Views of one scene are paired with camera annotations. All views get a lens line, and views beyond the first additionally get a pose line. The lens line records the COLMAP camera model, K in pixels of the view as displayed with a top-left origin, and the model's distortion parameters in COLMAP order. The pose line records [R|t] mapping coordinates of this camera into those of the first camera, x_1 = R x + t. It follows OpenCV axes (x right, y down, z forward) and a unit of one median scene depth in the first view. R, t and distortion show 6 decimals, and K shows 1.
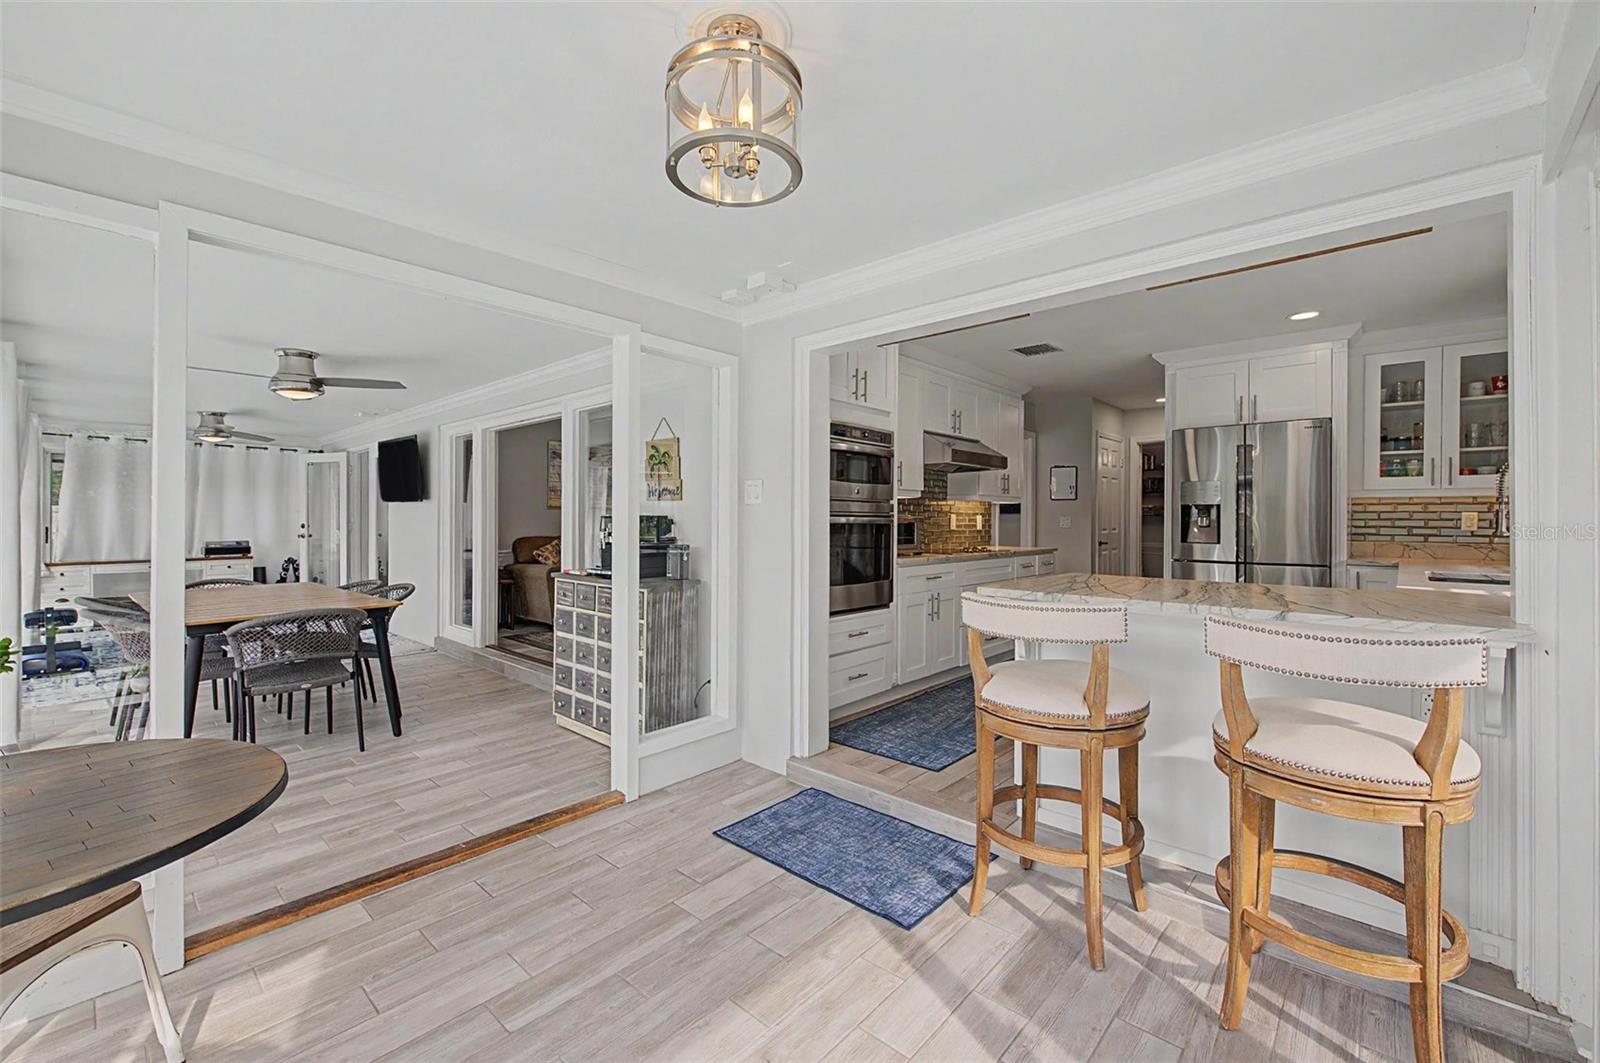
lens RADIAL K [[664.3, 0, 800.4], [0, 664.3, 519.6], [0, 0, 1]] dist [0.001293, -0.002814]
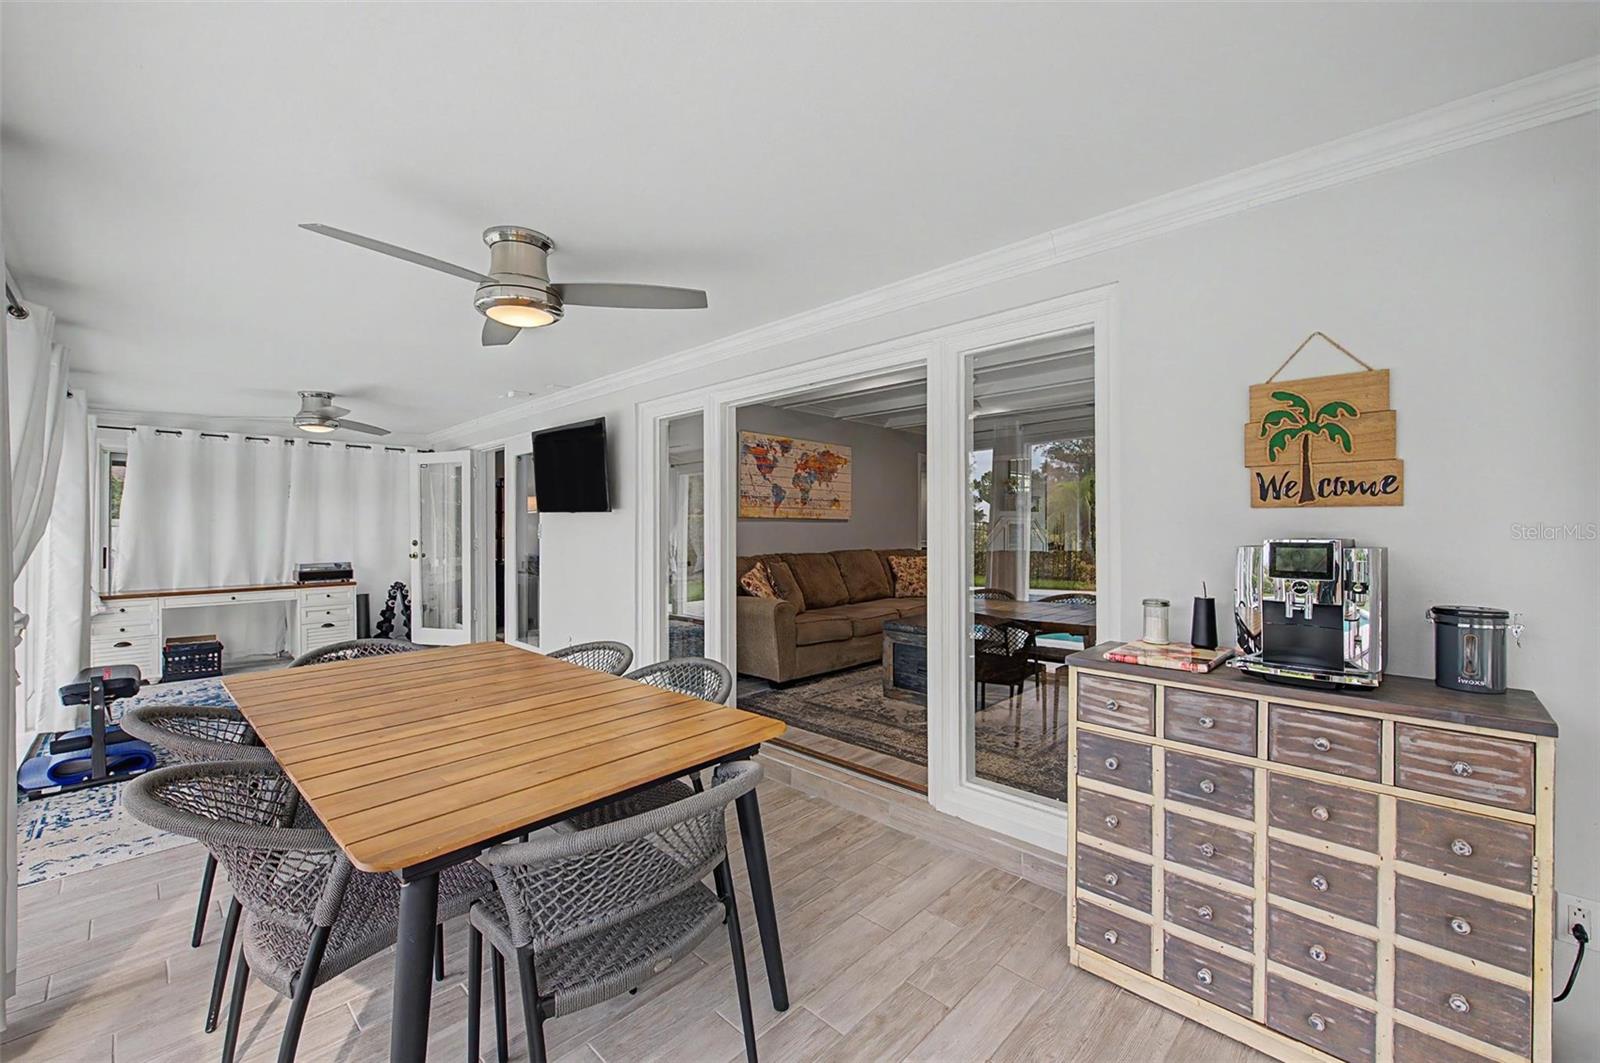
lens RADIAL K [[642.5, 0, 797.6], [0, 642.5, 527.2], [0, 0, 1]] dist [-0.002958, -0.000356]
pose [[0.999279, -0.004603, -0.037691, -0.321504], [0.004576, 0.999989, -0.000811, -0.008845], [0.037694, 0.000638, 0.999289, 0.303694]]
